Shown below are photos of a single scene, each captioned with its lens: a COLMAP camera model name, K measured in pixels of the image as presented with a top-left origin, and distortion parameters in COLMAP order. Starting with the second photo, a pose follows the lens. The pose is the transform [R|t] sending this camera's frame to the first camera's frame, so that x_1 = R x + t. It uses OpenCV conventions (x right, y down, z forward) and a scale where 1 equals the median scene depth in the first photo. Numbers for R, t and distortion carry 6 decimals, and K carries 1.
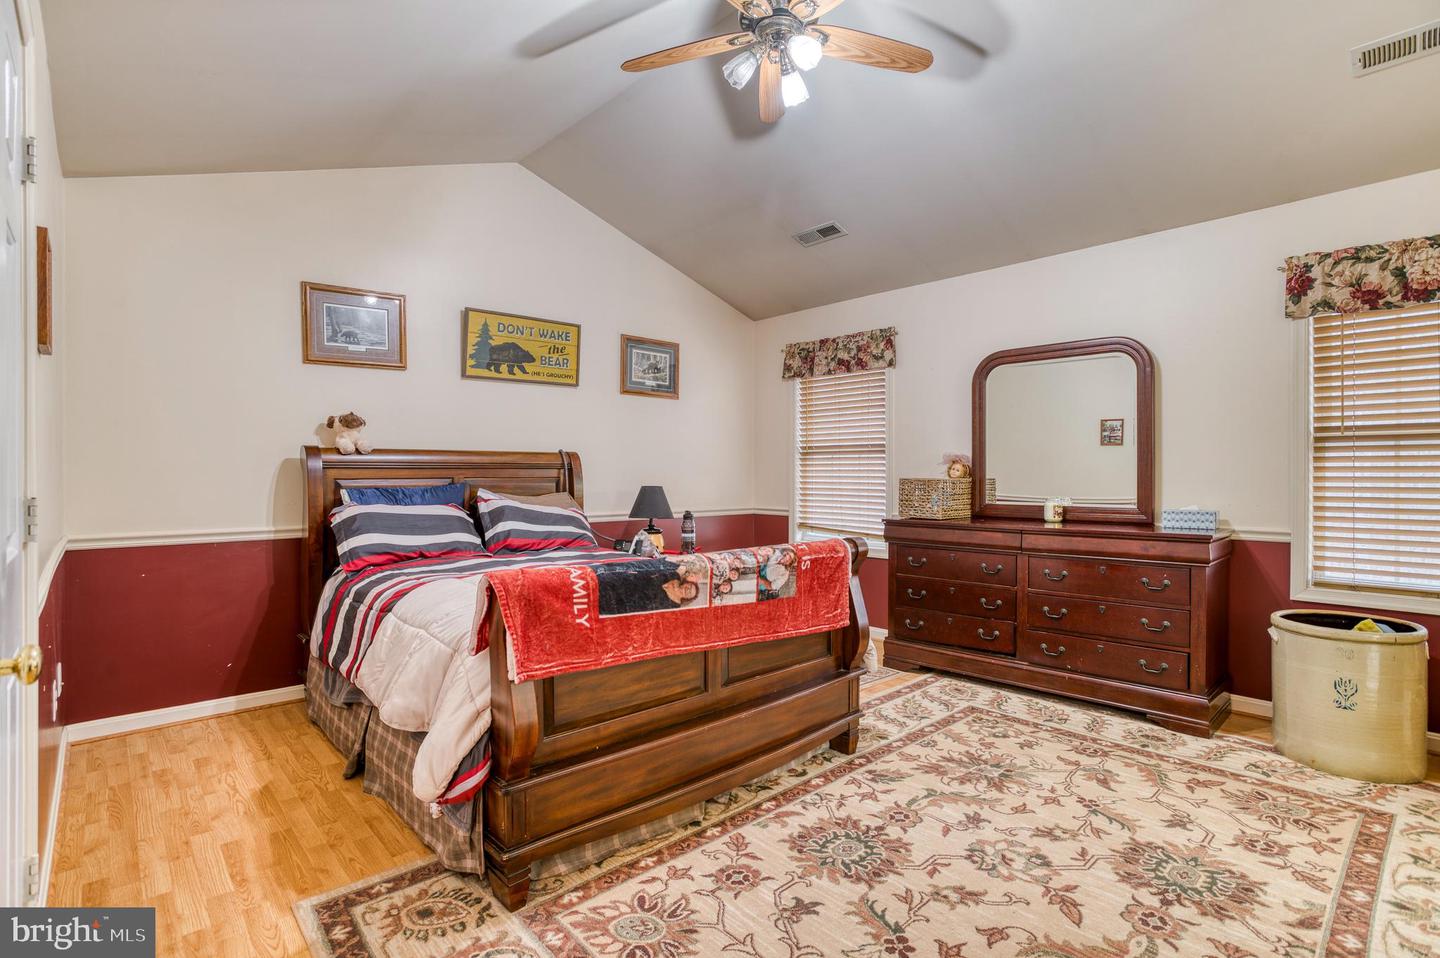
lens RADIAL K [[697.1, 0, 722.5], [0, 697.1, 480.7], [0, 0, 1]] dist [-0.030279, 0.005970]
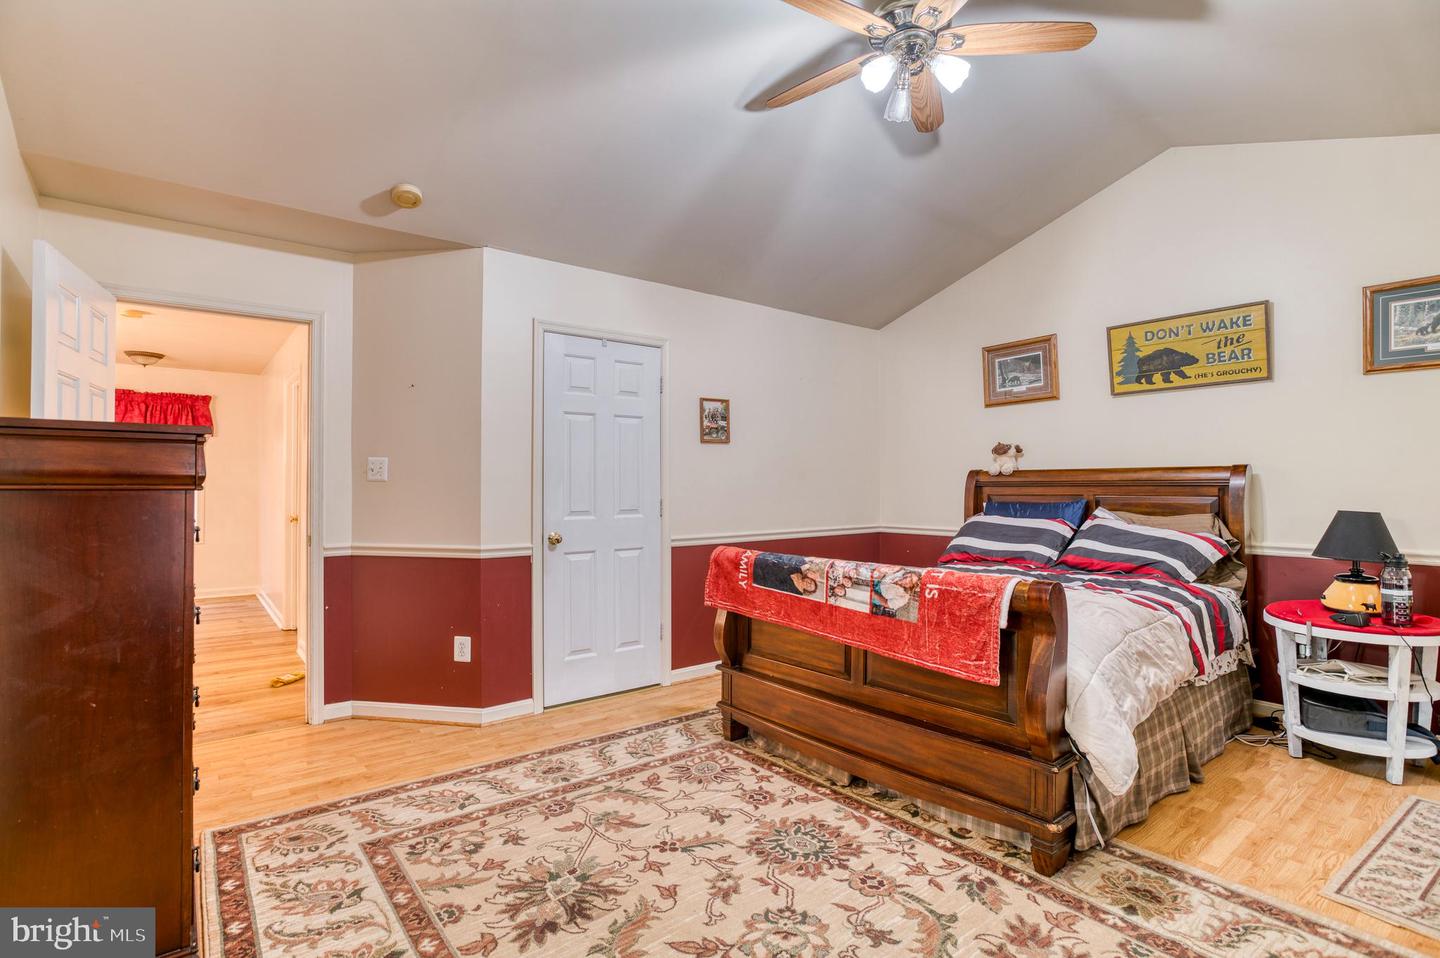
lens RADIAL K [[697.1, 0, 717.9], [0, 697.1, 479.8], [0, 0, 1]] dist [-0.030279, 0.005970]
pose [[-0.076549, -0.009996, -0.997016, 1.120817], [-0.009995, 0.999907, -0.009258, -0.019001], [0.997016, 0.009256, -0.076642, 0.838158]]
